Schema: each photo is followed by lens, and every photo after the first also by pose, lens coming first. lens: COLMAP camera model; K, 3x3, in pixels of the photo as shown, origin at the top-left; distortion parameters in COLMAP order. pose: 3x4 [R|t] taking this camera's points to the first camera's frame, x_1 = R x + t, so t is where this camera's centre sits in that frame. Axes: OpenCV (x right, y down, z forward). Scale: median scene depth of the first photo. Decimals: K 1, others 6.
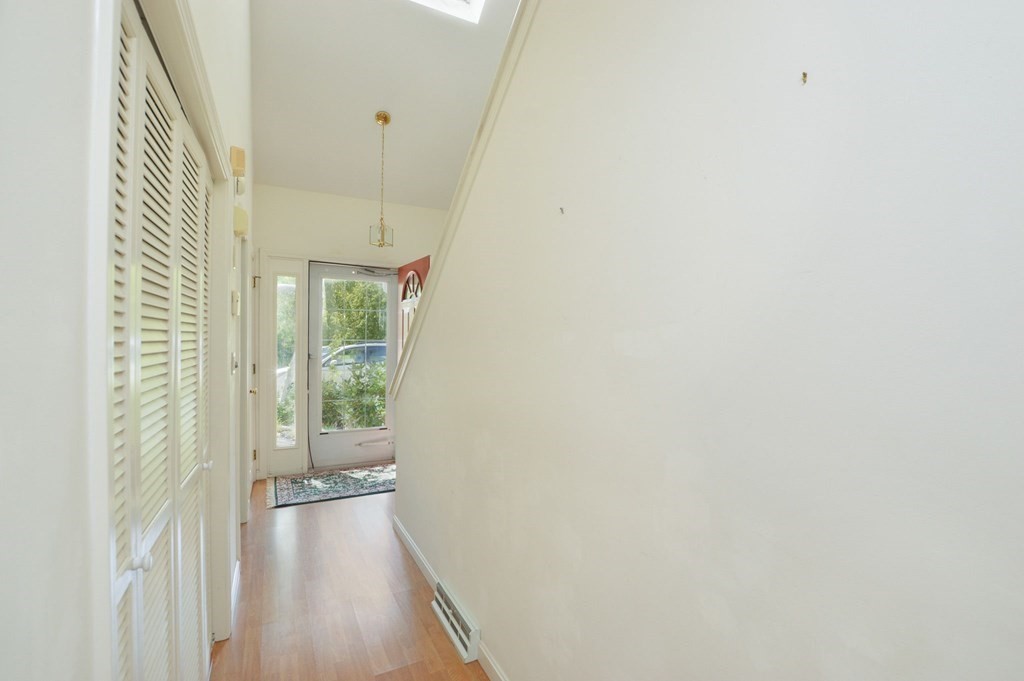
lens RADIAL K [[457.6, 0, 525.5], [0, 457.6, 345.8], [0, 0, 1]] dist [-0.027143, 0.001177]
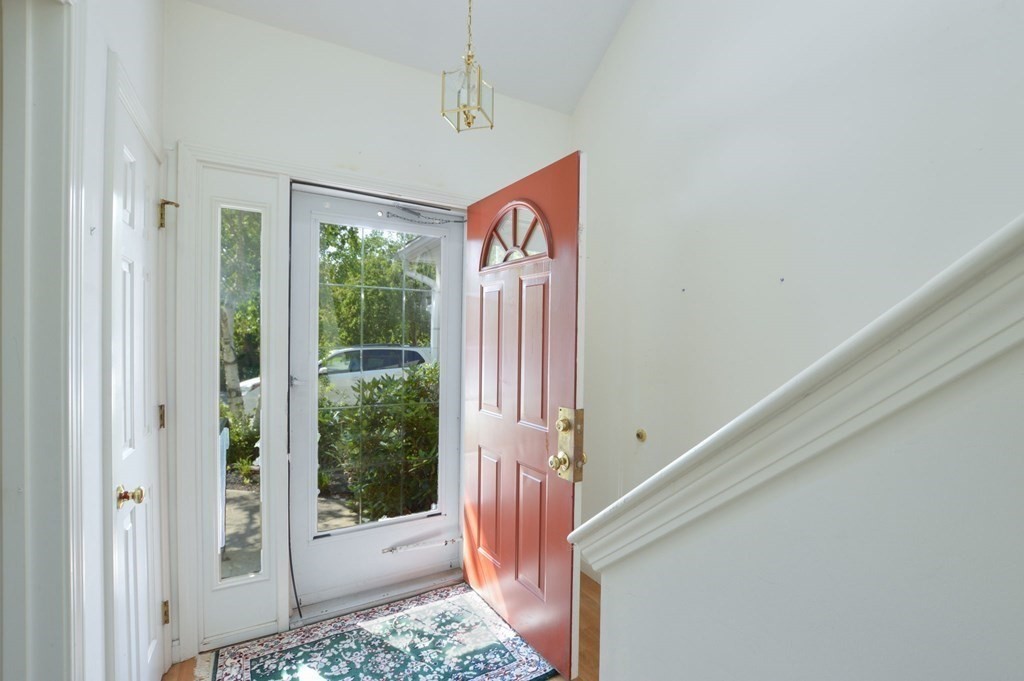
lens RADIAL K [[457.6, 0, 525.5], [0, 457.6, 345.8], [0, 0, 1]] dist [-0.027143, 0.001177]
pose [[0.999629, -0.000864, 0.027227, -0.245924], [0.000955, 0.999994, -0.003326, -0.012893], [-0.027224, 0.003350, 0.999624, 0.523781]]
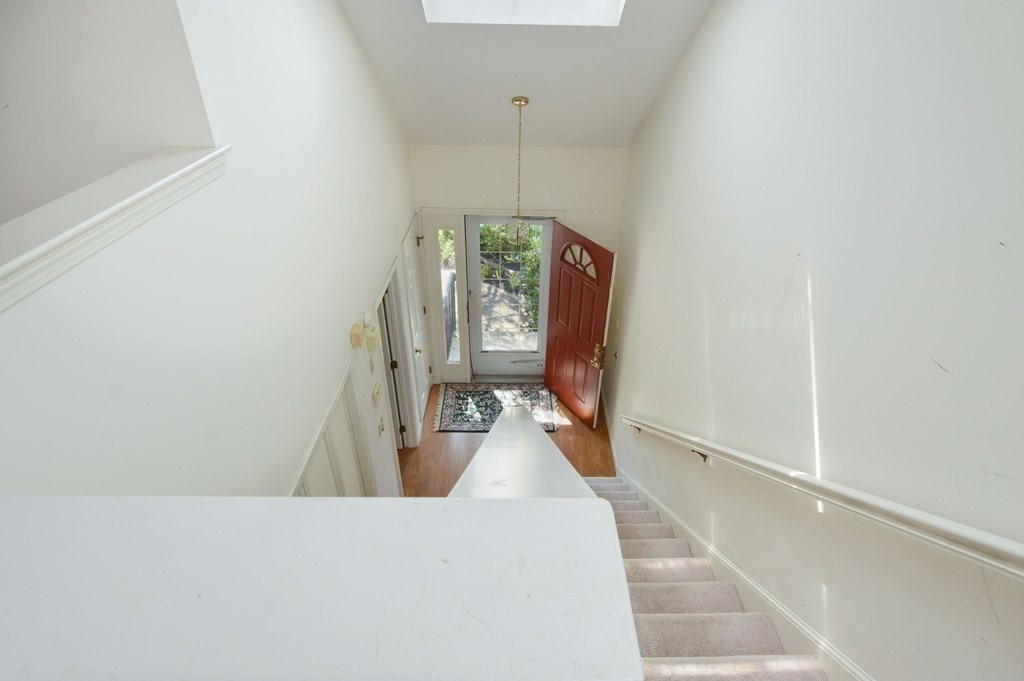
lens RADIAL K [[530.3, 0, 527.3], [0, 530.3, 348.0], [0, 0, 1]] dist [-0.025255, 0.000106]
pose [[0.882719, 0.271843, -0.383285, 0.178694], [-0.022935, 0.839626, 0.542681, -0.578706], [0.469340, -0.470244, 0.747389, 0.046245]]
